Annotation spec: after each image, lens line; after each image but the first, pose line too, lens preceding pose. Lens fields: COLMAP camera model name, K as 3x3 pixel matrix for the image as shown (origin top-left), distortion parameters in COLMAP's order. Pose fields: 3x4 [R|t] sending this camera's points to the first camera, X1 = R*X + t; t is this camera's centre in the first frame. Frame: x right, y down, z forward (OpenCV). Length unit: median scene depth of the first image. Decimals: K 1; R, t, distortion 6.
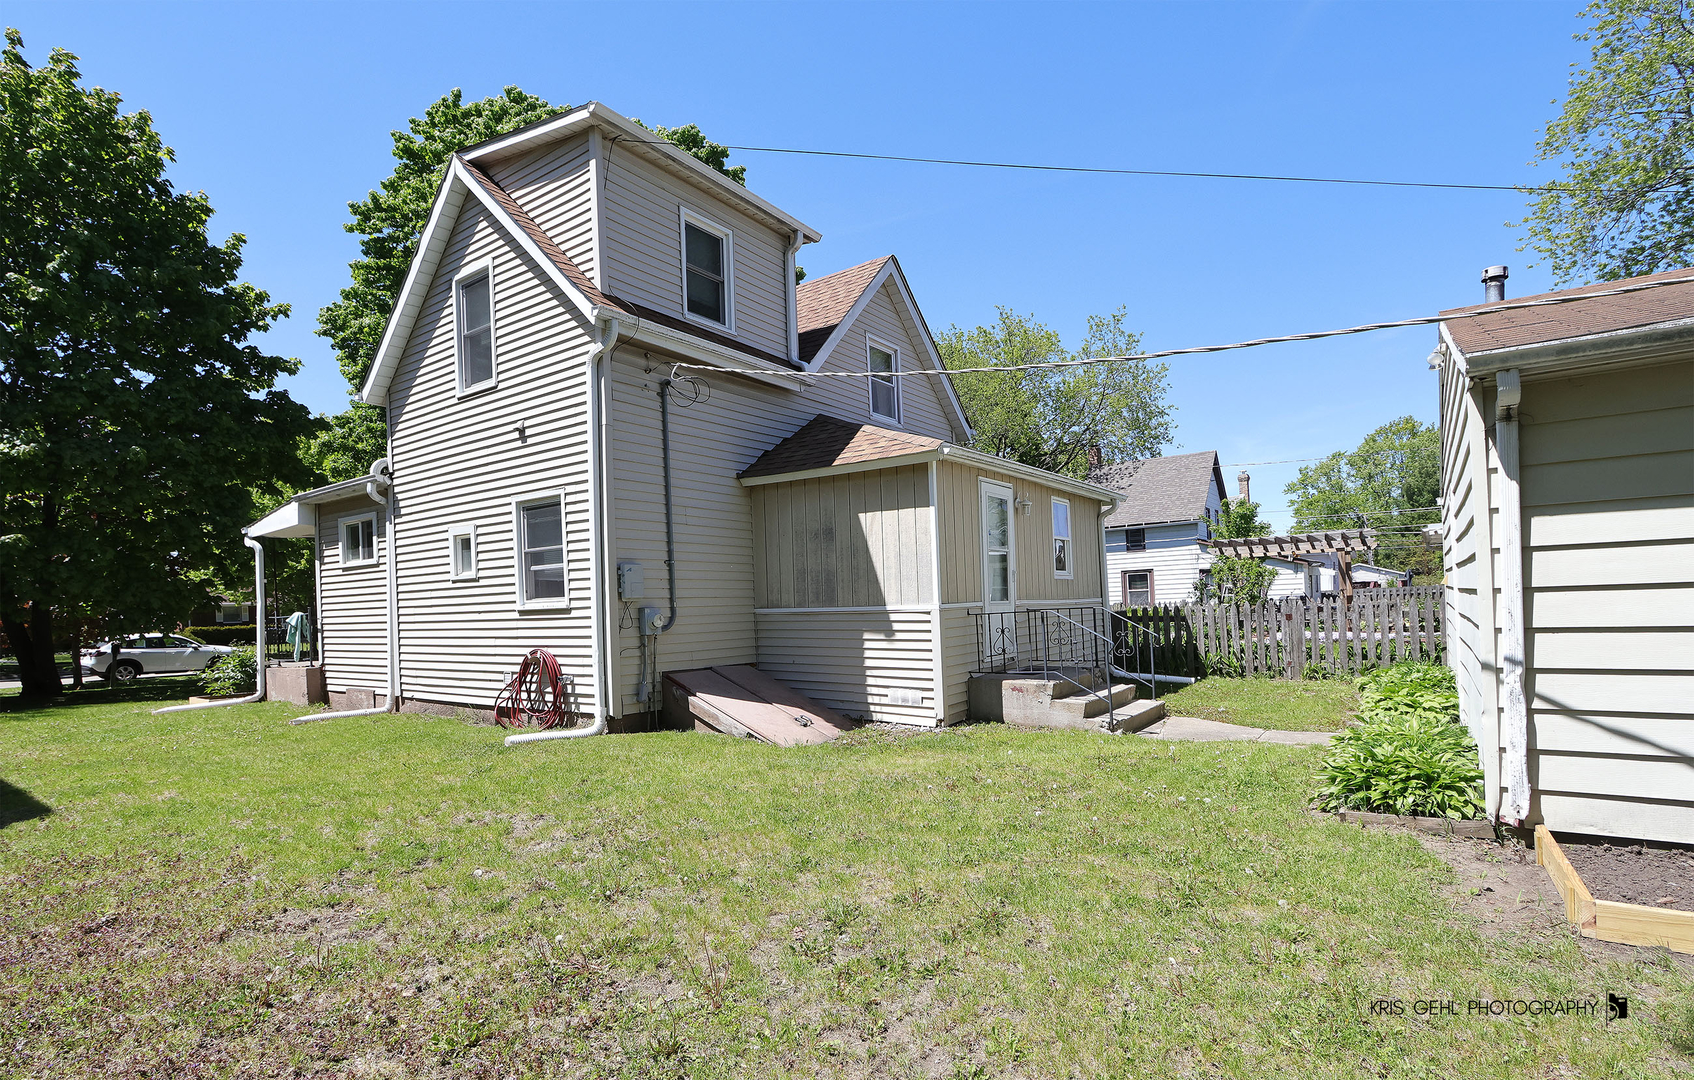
lens RADIAL K [[796.5, 0, 852.9], [0, 796.5, 596.0], [0, 0, 1]] dist [-0.000793, -0.000036]
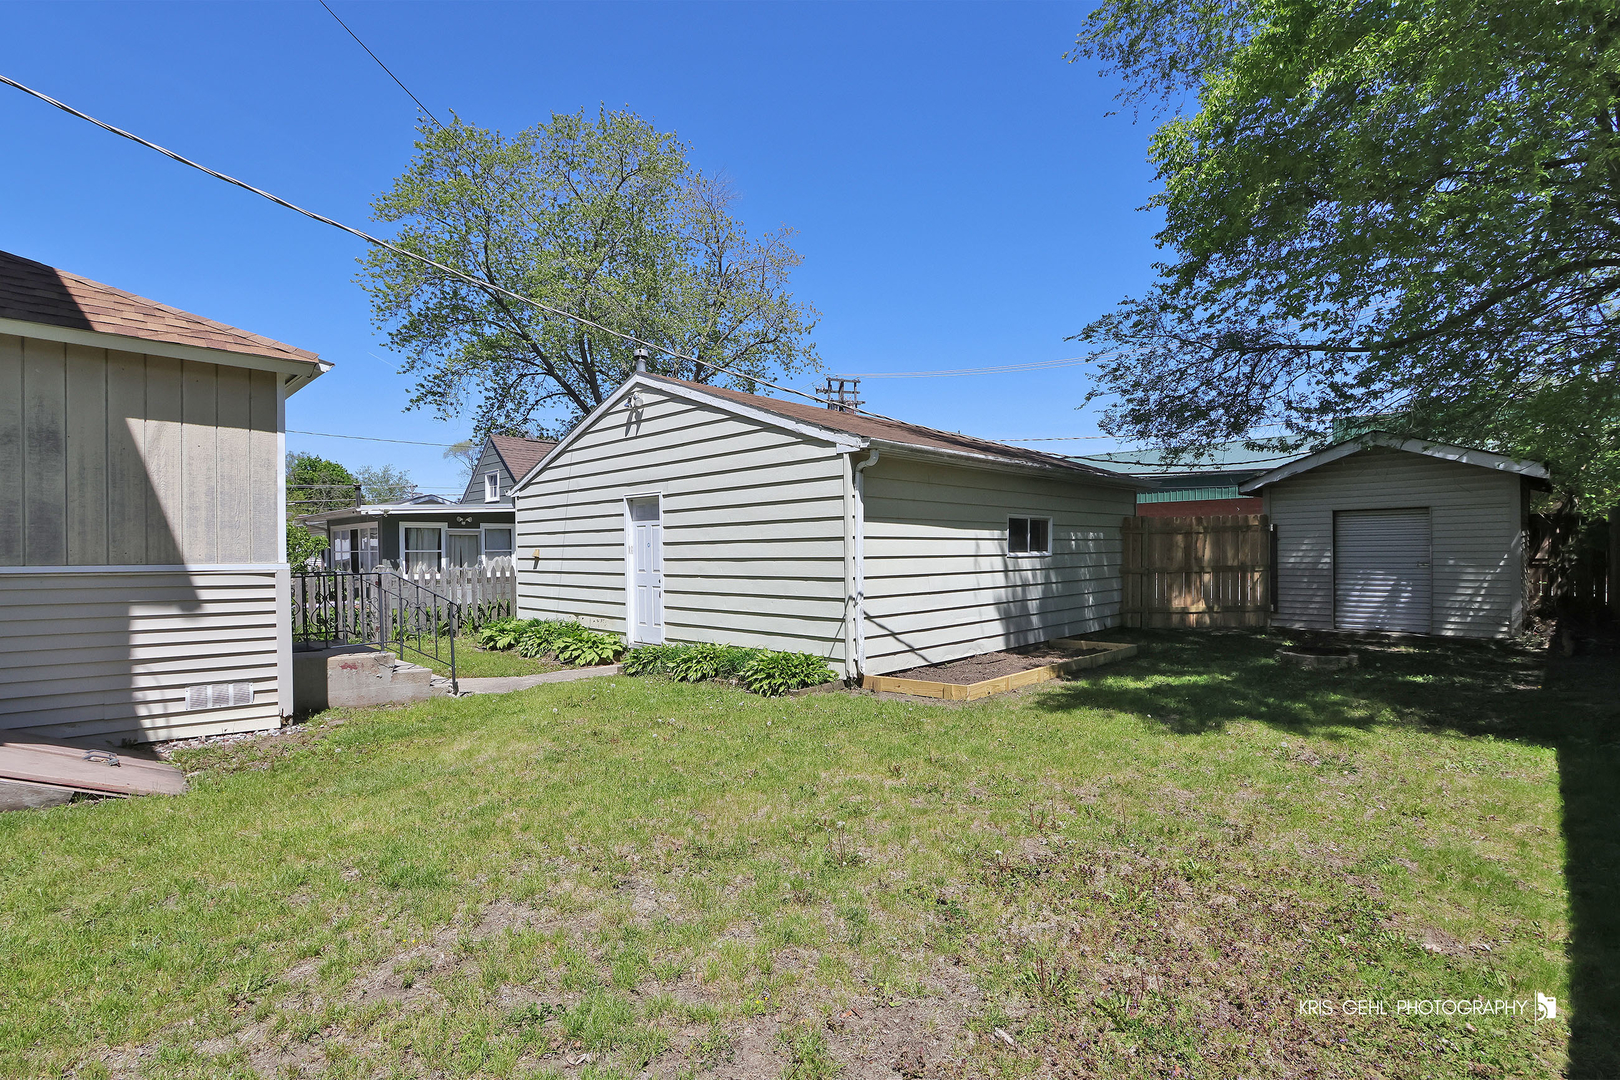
lens RADIAL K [[769.6, 0, 810.0], [0, 769.6, 540.0], [0, 0, 1]] dist [-0.014649, -0.000308]
pose [[0.169672, 0.048965, 0.984283, -0.500661], [-0.007421, 0.998800, -0.048408, 0.018900], [-0.985473, 0.000909, 0.169832, 0.373382]]
